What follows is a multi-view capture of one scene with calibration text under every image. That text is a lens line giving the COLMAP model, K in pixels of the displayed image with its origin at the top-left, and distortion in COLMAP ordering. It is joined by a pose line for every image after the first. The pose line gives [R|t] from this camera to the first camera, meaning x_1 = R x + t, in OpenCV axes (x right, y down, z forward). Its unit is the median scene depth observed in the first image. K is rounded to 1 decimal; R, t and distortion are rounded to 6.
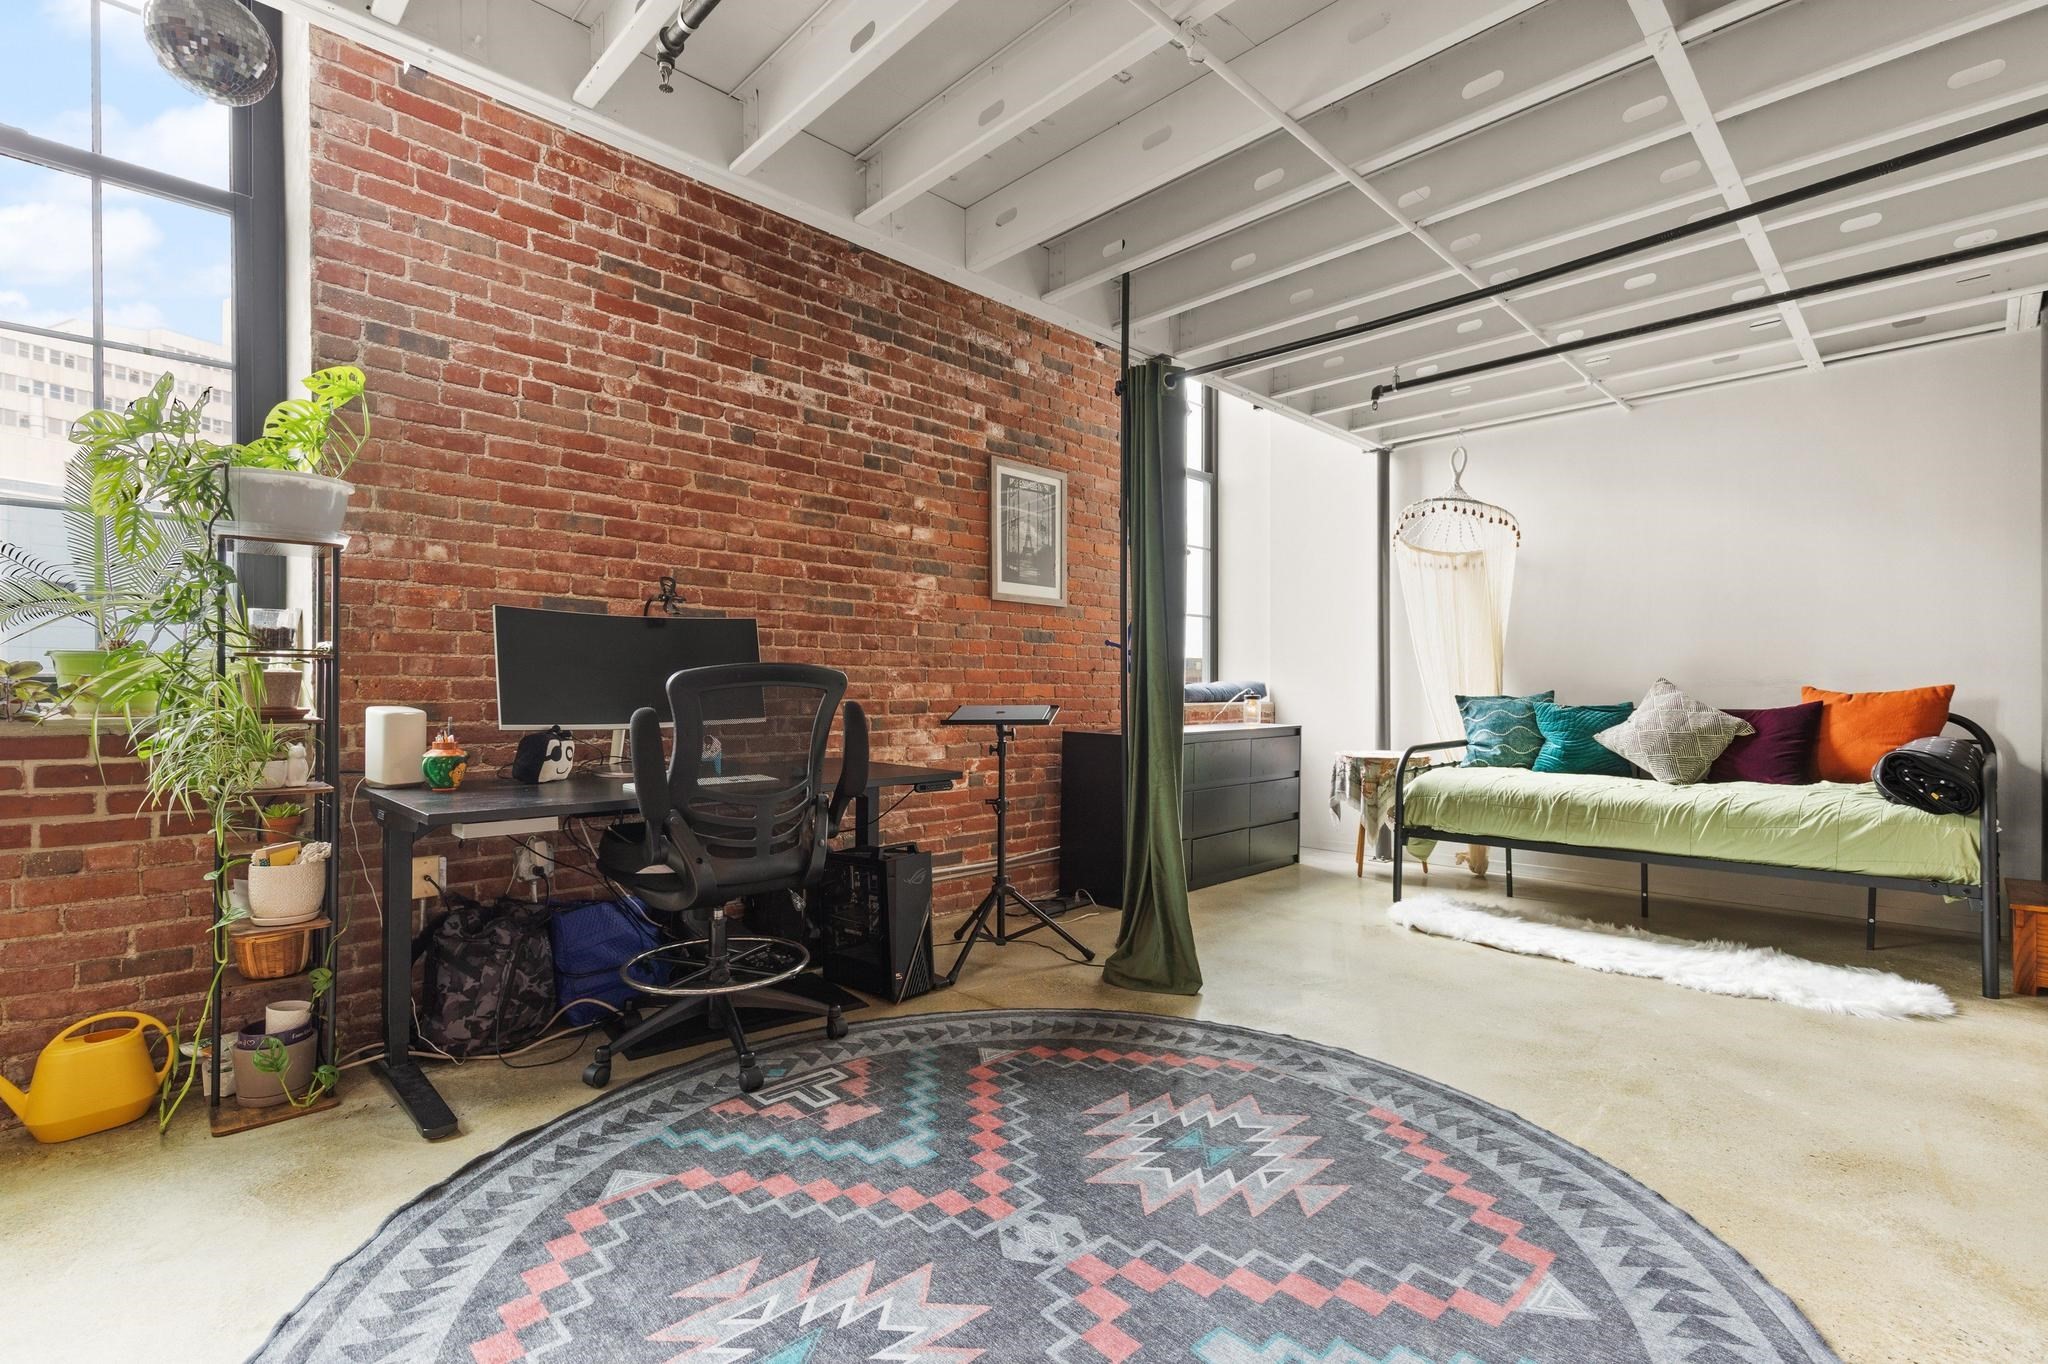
lens RADIAL K [[920.7, 0, 1030.6], [0, 920.7, 695.2], [0, 0, 1]] dist [0.002043, 0.000292]
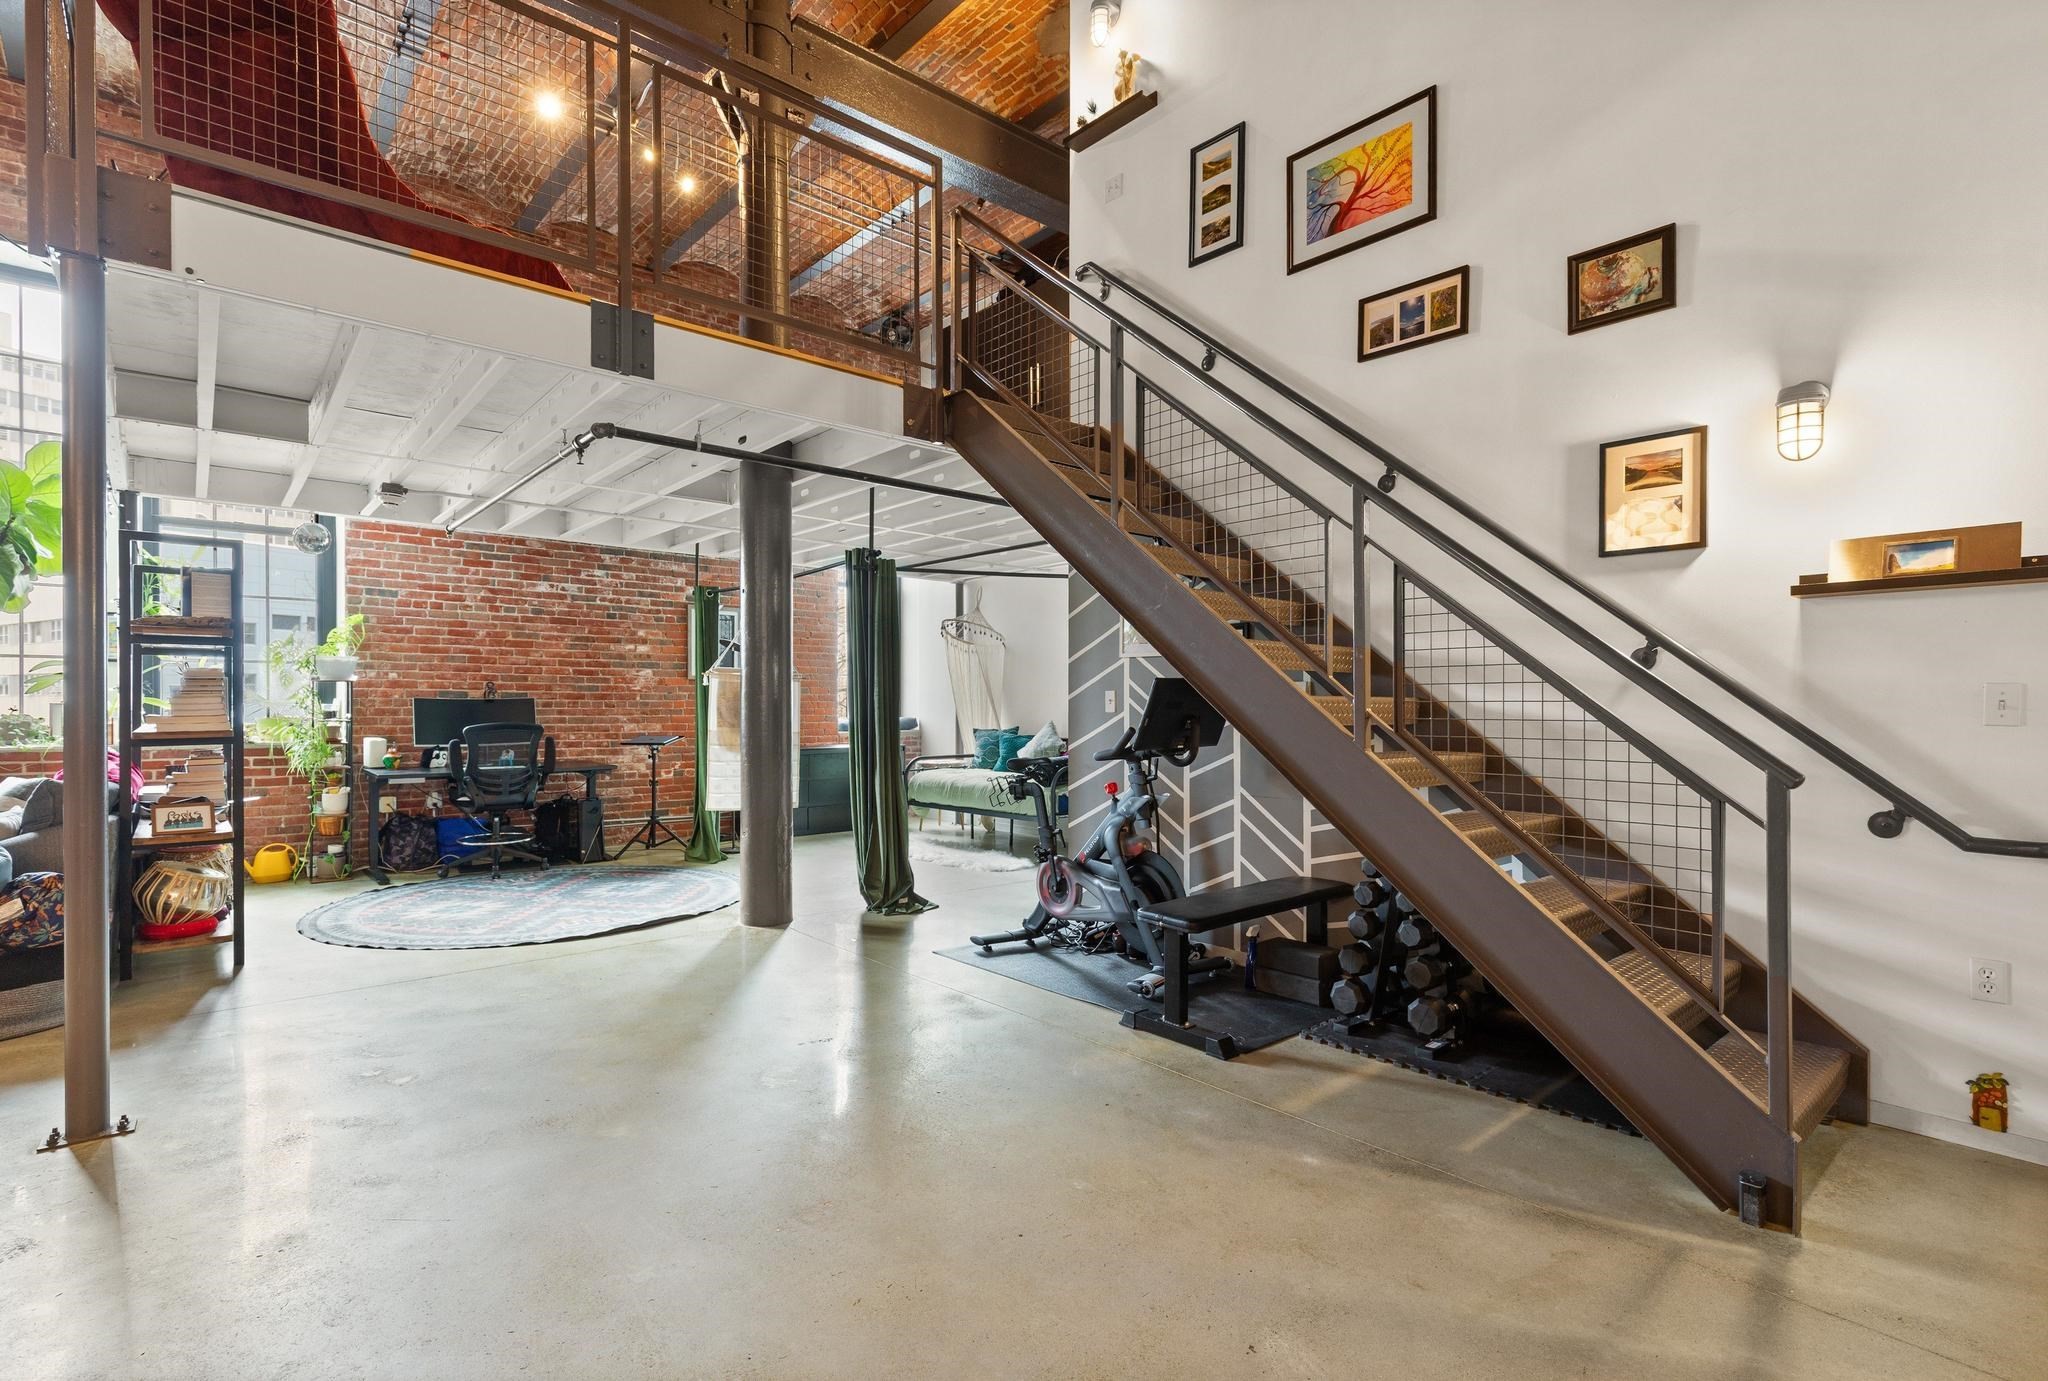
lens RADIAL K [[960.0, 0, 1032.3], [0, 960.0, 710.7], [0, 0, 1]] dist [0.000659, -0.000326]
pose [[0.998203, 0.004539, -0.059759, 1.146983], [-0.004266, 0.999980, 0.004692, -0.073143], [0.059779, -0.004429, 0.998202, -1.381816]]
